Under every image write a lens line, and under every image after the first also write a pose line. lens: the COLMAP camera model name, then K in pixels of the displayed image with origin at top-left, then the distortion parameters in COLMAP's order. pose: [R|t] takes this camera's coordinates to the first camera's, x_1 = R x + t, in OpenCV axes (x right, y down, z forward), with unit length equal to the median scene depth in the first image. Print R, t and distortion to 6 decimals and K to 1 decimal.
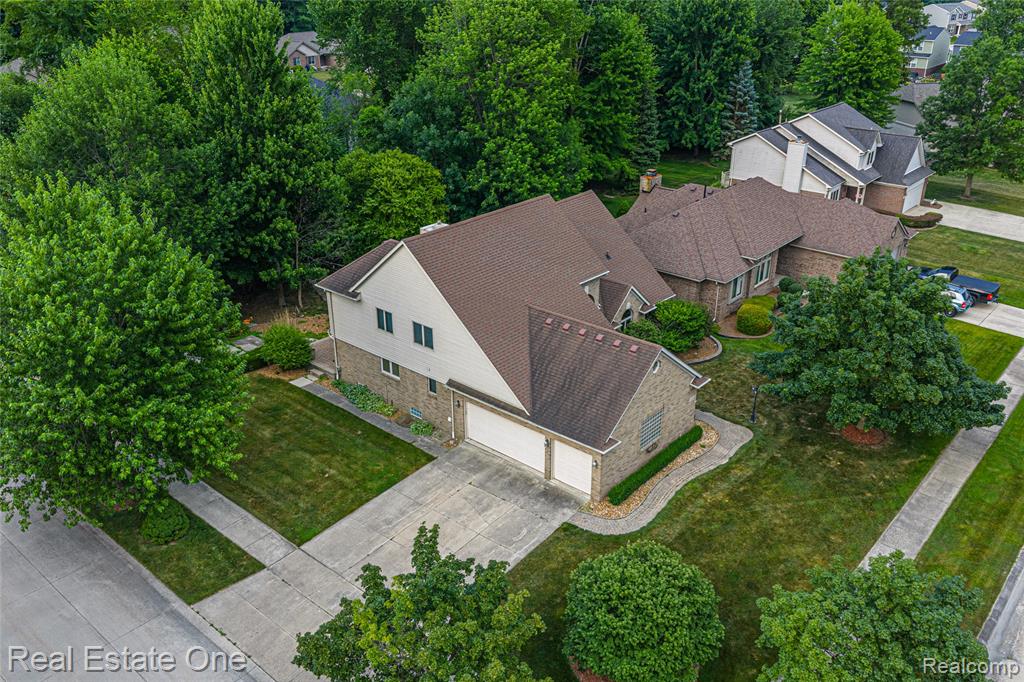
lens RADIAL K [[848.6, 0, 512.0], [0, 848.6, 341.0], [0, 0, 1]] dist [0.007276, -0.012152]
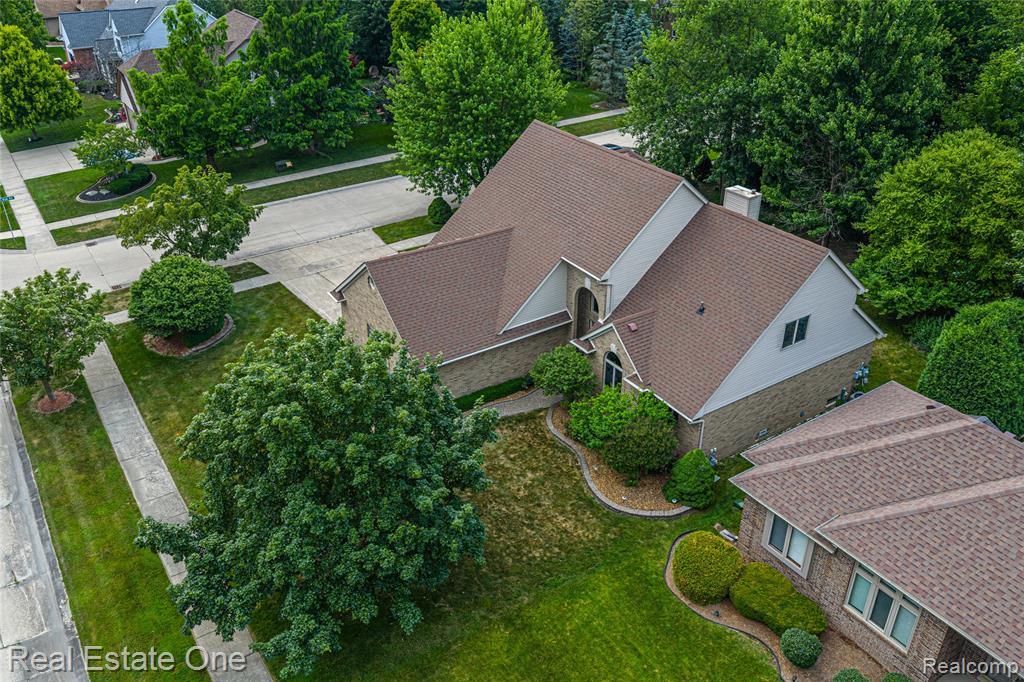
lens RADIAL K [[848.6, 0, 512.0], [0, 848.6, 341.0], [0, 0, 1]] dist [0.007276, -0.012152]
pose [[-0.266403, 0.480407, -0.835607, 0.858776], [-0.400822, 0.733203, 0.549321, -0.461212], [0.876568, 0.481271, -0.002769, 1.025518]]
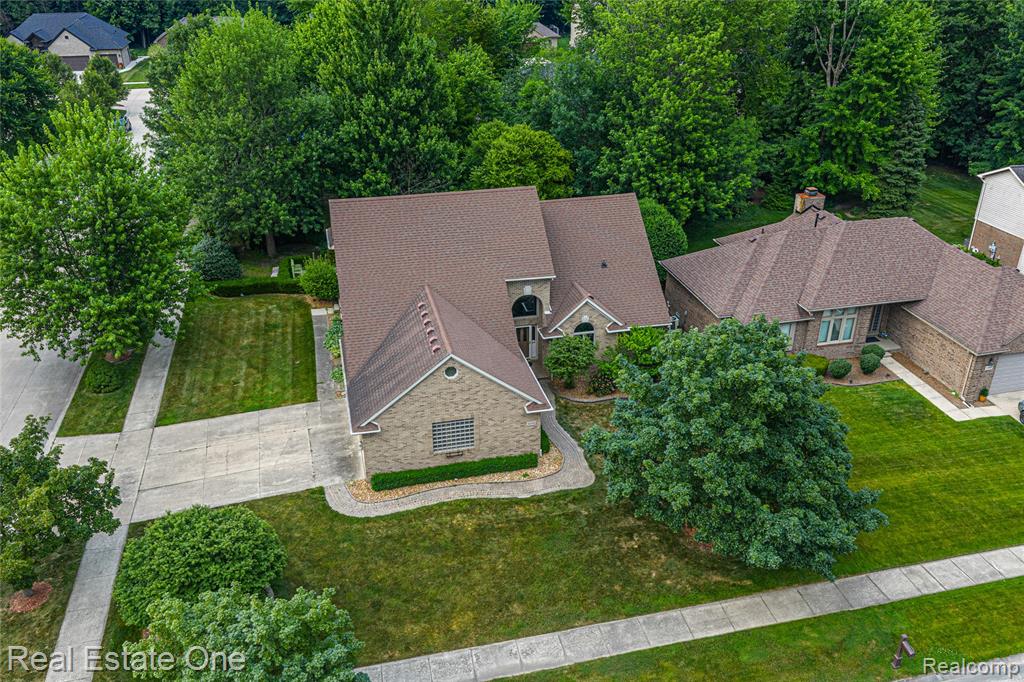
lens RADIAL K [[848.6, 0, 512.0], [0, 848.6, 341.0], [0, 0, 1]] dist [0.007276, -0.012152]
pose [[0.812159, 0.262228, -0.521186, 0.627912], [-0.244184, 0.964076, 0.104554, -0.106571], [0.529880, 0.042350, 0.847015, 0.186136]]
